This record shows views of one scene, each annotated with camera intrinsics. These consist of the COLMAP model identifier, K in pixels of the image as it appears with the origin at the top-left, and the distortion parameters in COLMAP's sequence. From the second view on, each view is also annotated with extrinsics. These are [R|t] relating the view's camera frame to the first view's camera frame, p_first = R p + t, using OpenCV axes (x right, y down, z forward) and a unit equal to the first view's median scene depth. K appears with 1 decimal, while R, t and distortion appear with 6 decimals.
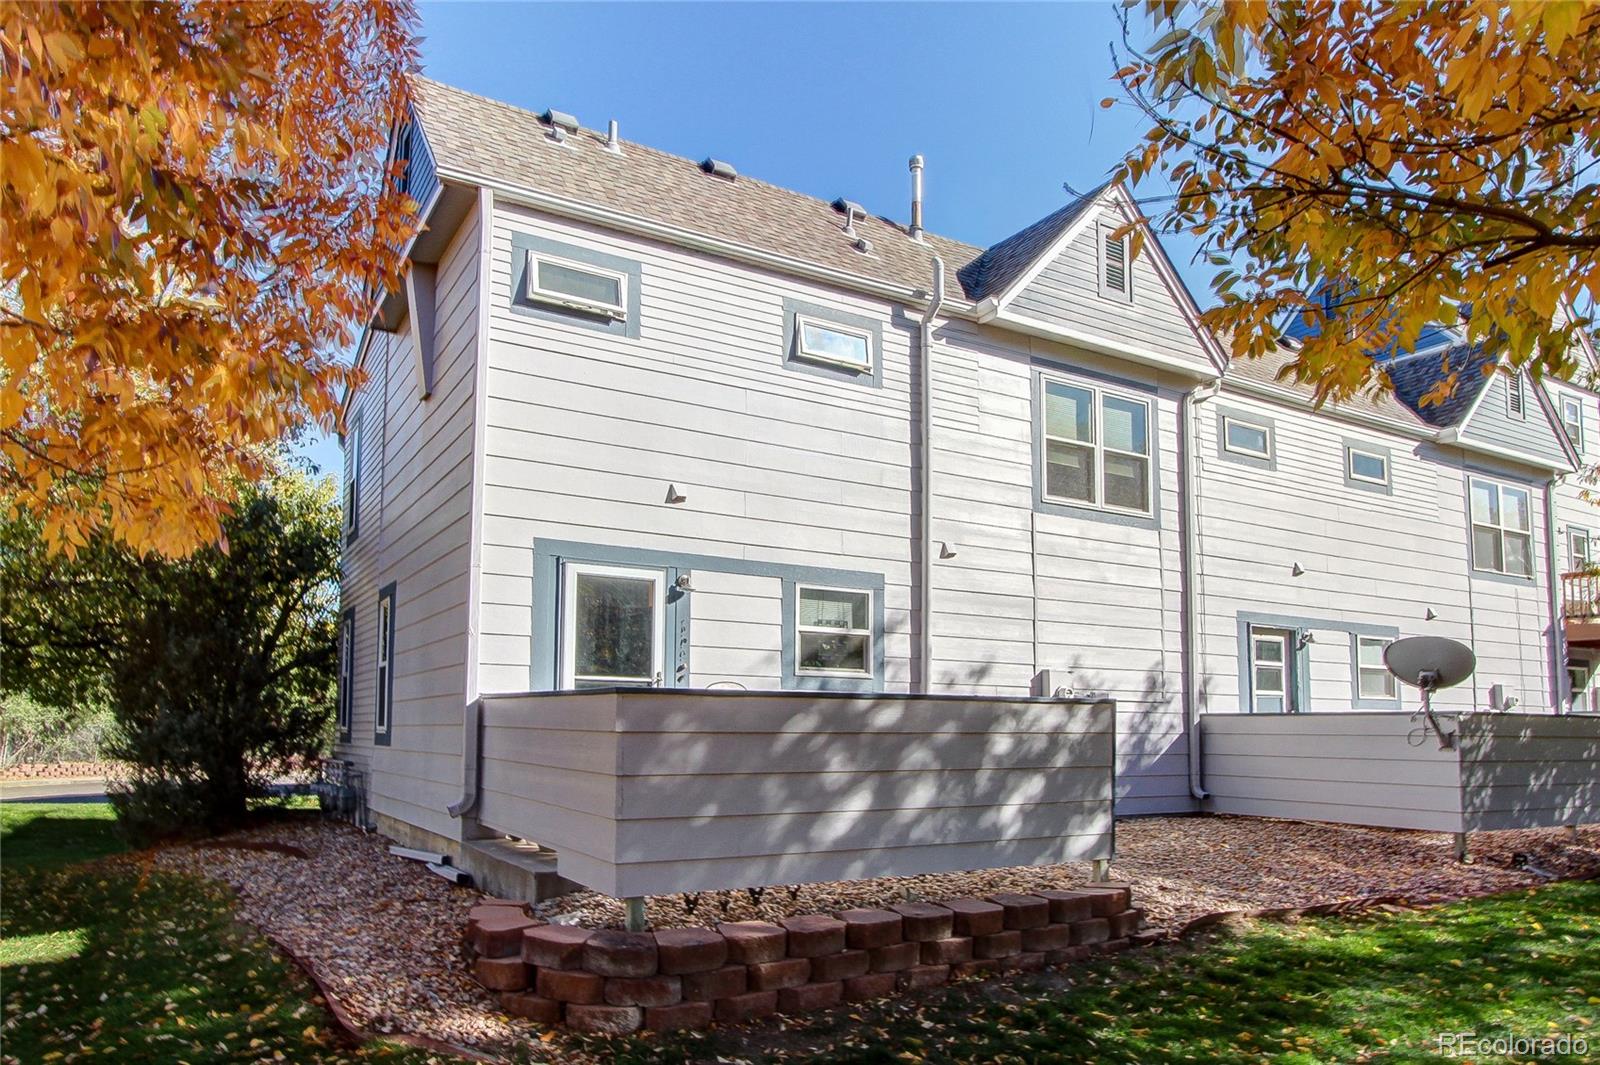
lens RADIAL K [[1048.0, 0, 800.0], [0, 1048.0, 532.5], [0, 0, 1]] dist [-0.001215, -0.000198]
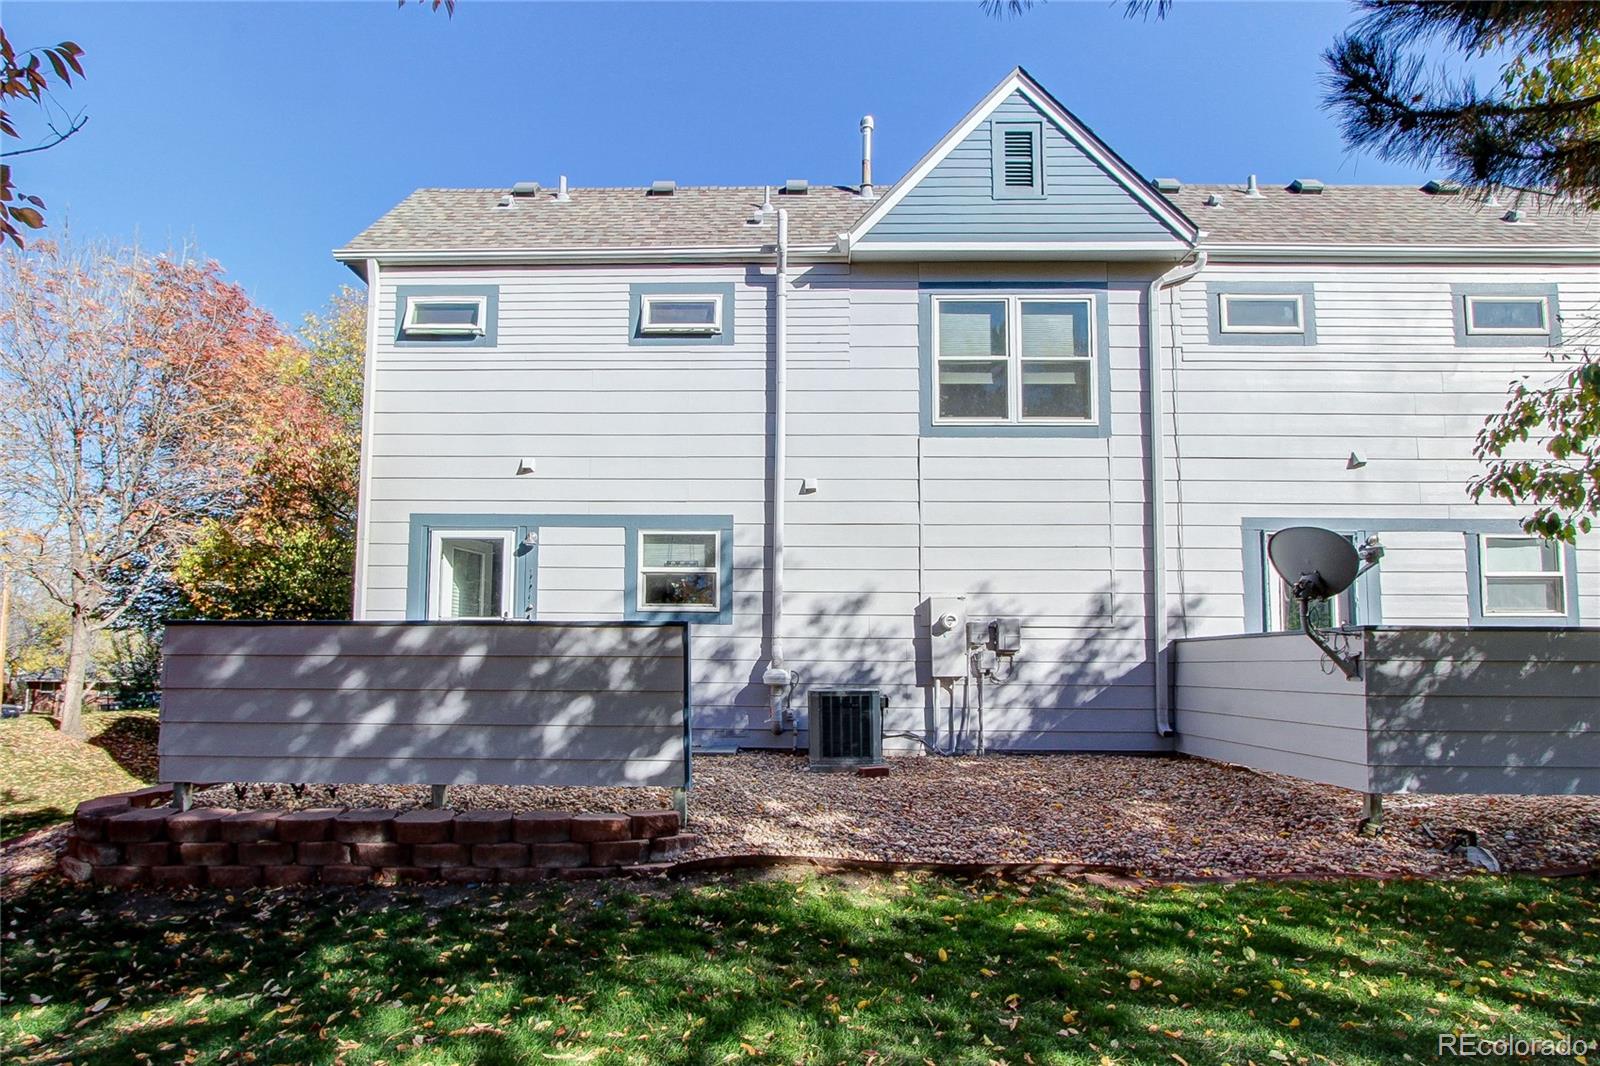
lens RADIAL K [[821.2, 0, 800.0], [0, 821.2, 540.3], [0, 0, 1]] dist [-0.011481, 0.000303]
pose [[0.847755, -0.084066, -0.523683, 0.536265], [0.098825, 0.995105, 0.000238, 0.066443], [0.521099, -0.051954, 0.851913, 0.289873]]
